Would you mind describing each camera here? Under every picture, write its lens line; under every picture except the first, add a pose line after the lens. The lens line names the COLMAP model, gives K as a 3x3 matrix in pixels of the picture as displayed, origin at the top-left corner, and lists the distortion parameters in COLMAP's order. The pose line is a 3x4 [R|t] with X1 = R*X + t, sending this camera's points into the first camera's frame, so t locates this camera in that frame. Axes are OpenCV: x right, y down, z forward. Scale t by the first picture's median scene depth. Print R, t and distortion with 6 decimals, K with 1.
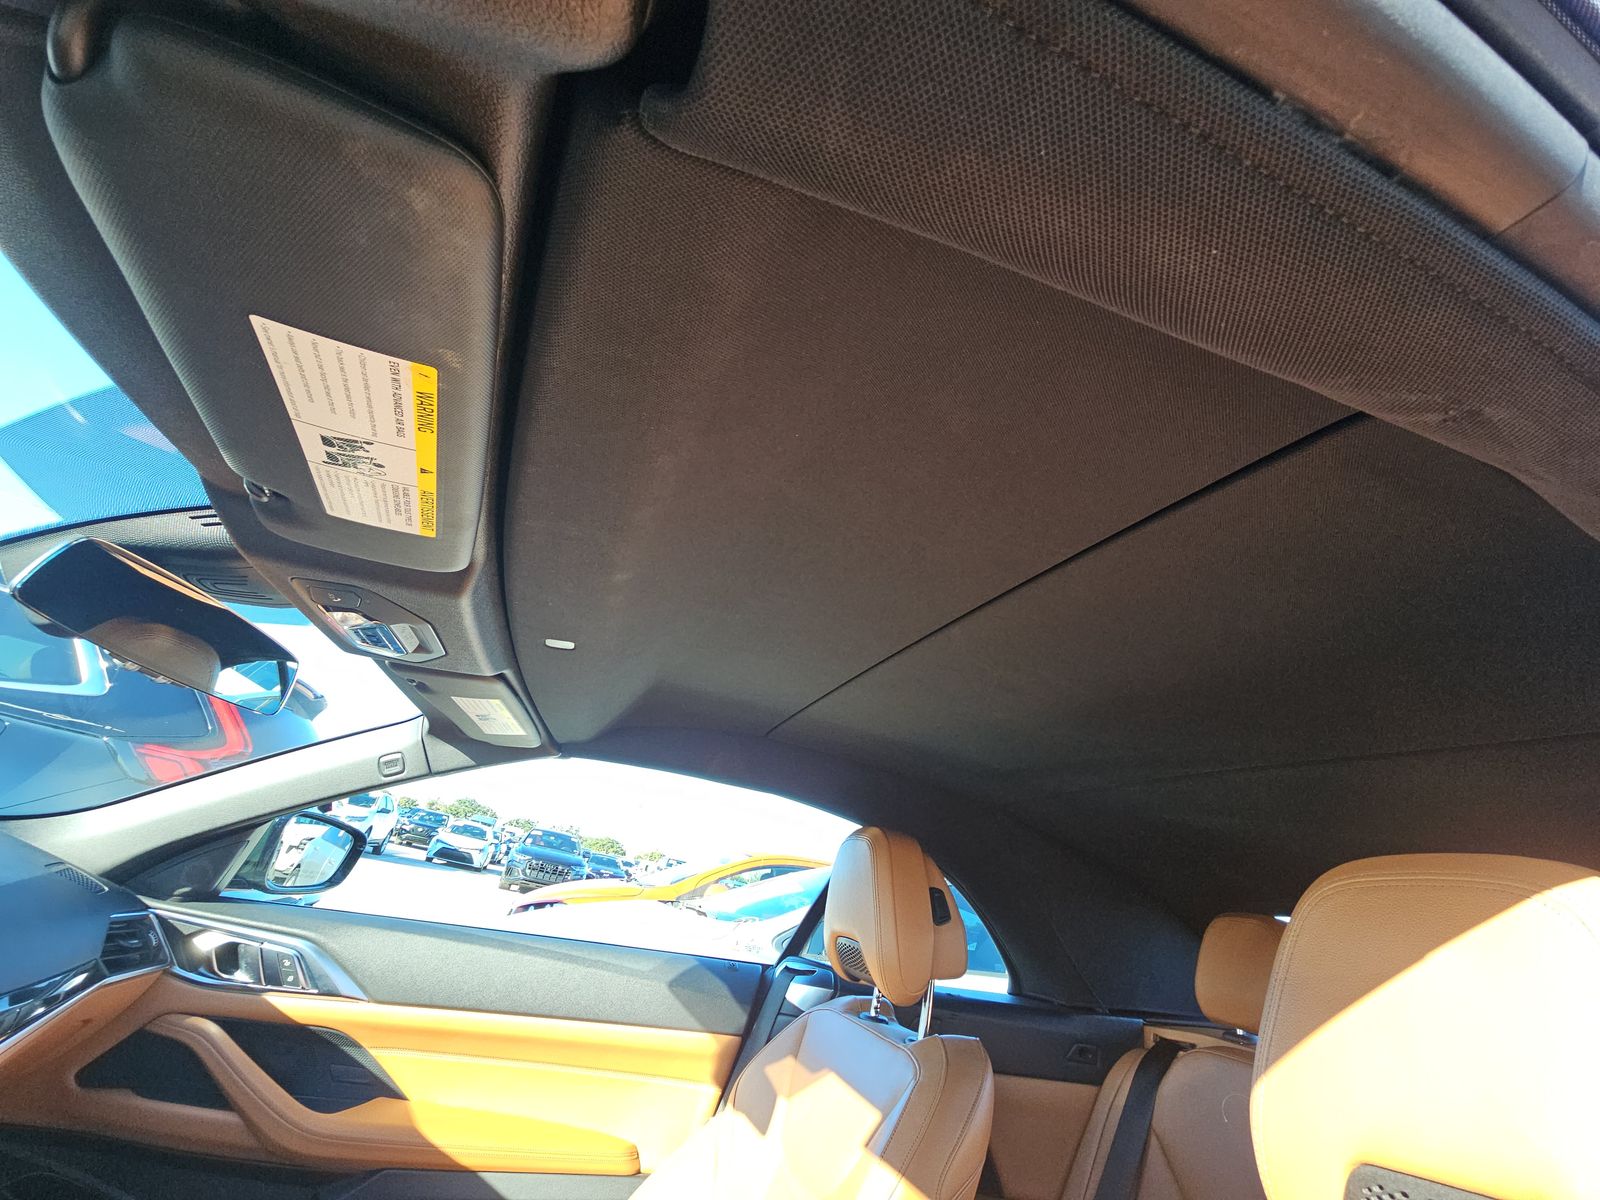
lens RADIAL K [[650.8, 0, 799.1], [0, 650.8, 592.5], [0, 0, 1]] dist [0.001670, -0.004133]
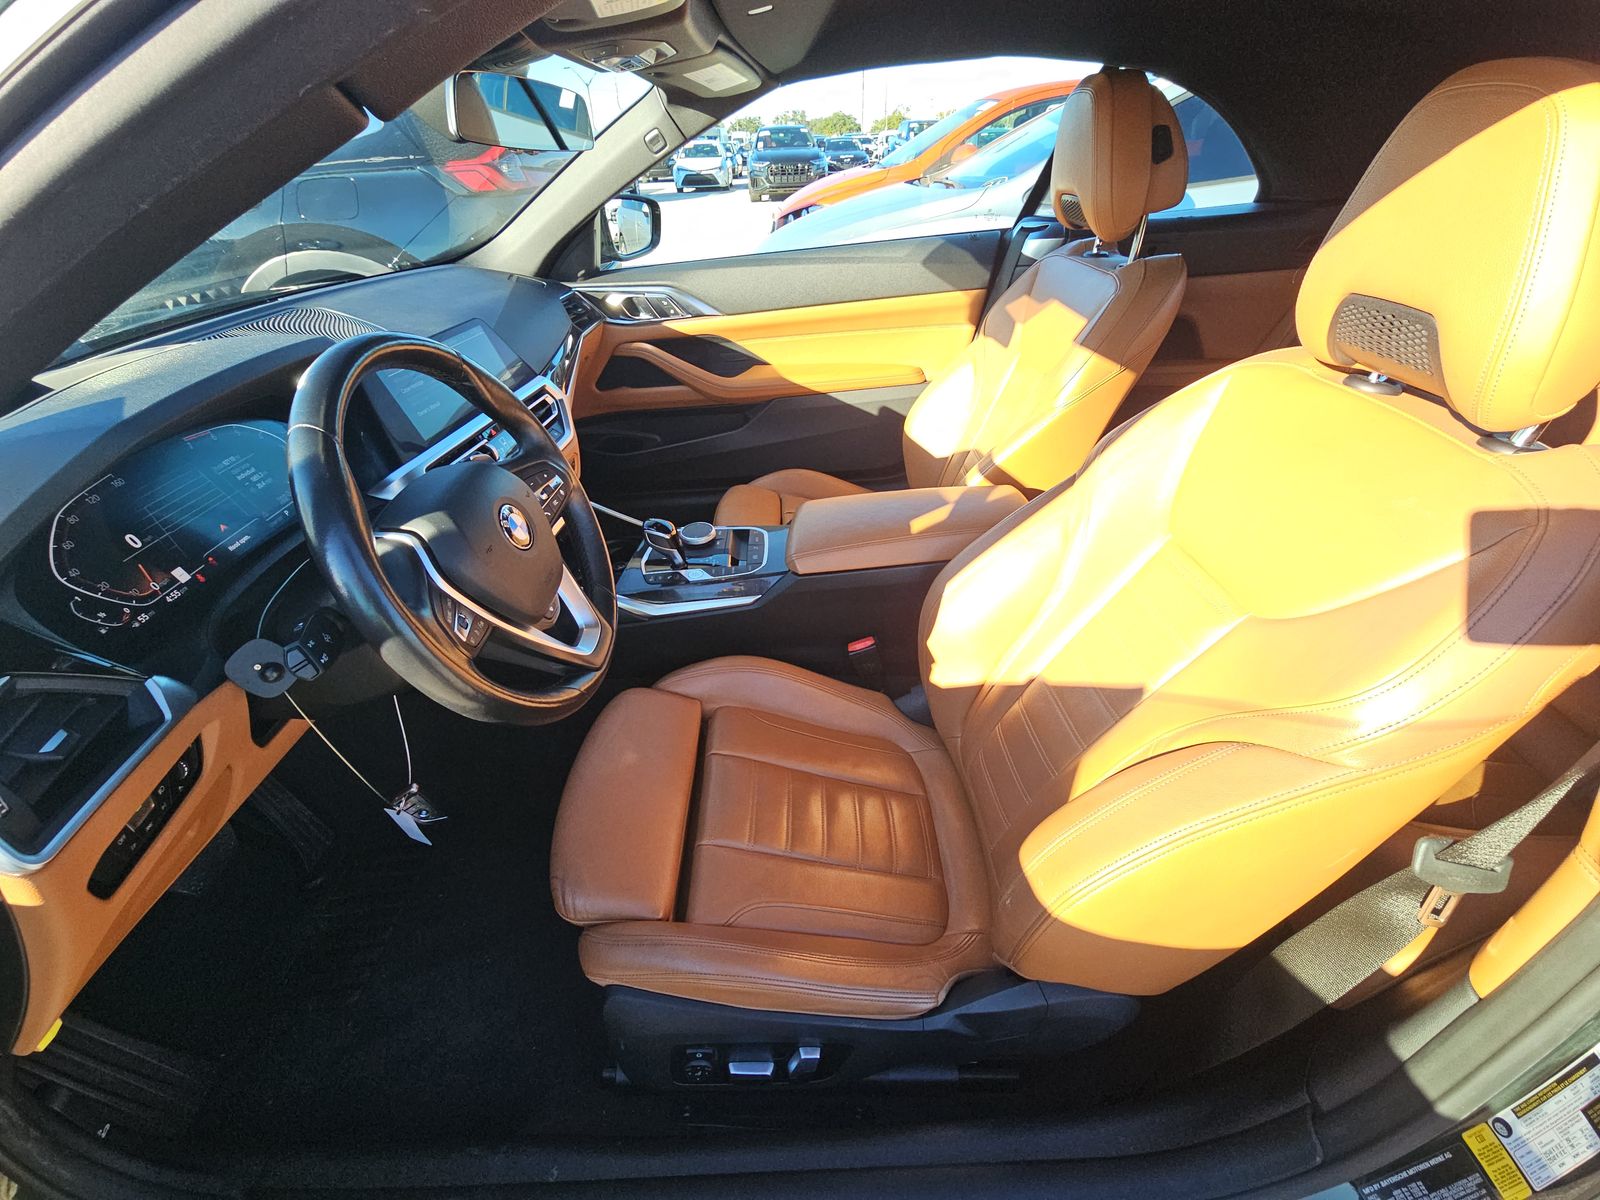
lens RADIAL K [[650.8, 0, 800.8], [0, 650.8, 596.9], [0, 0, 1]] dist [0.001670, -0.004133]
pose [[0.922403, -0.006336, -0.386177, 0.066228], [0.333599, 0.516952, 0.788335, -0.139536], [0.194640, -0.855991, 0.478952, -0.210027]]
